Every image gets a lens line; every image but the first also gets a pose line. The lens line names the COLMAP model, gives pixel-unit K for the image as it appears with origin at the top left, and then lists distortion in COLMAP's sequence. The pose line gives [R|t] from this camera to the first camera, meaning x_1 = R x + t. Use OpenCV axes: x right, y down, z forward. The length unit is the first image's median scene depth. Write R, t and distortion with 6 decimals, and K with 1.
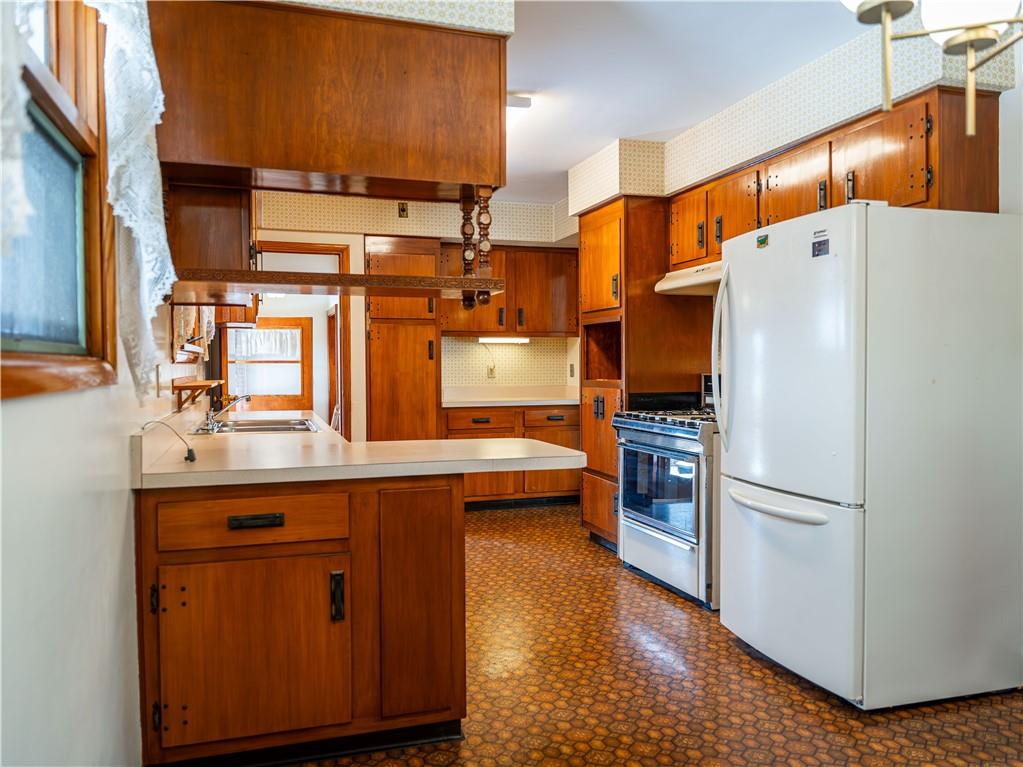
lens RADIAL K [[761.2, 0, 510.7], [0, 761.2, 382.2], [0, 0, 1]] dist [-0.002339, -0.011620]
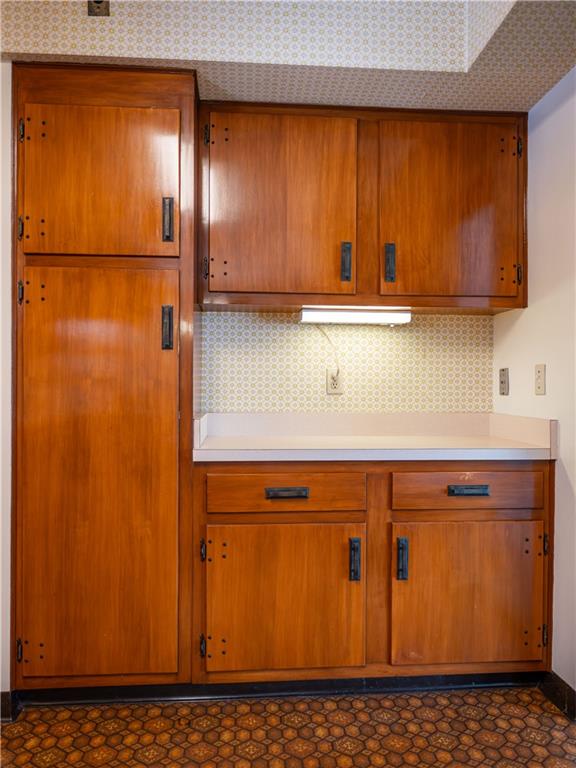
lens RADIAL K [[571.5, 0, 286.9], [0, 571.5, 389.6], [0, 0, 1]] dist [-0.002339, -0.011620]
pose [[0.969806, 0.008608, -0.243724, 0.038227], [-0.013449, 0.999744, -0.018208, -0.002042], [0.243505, 0.020936, 0.969674, 0.665267]]
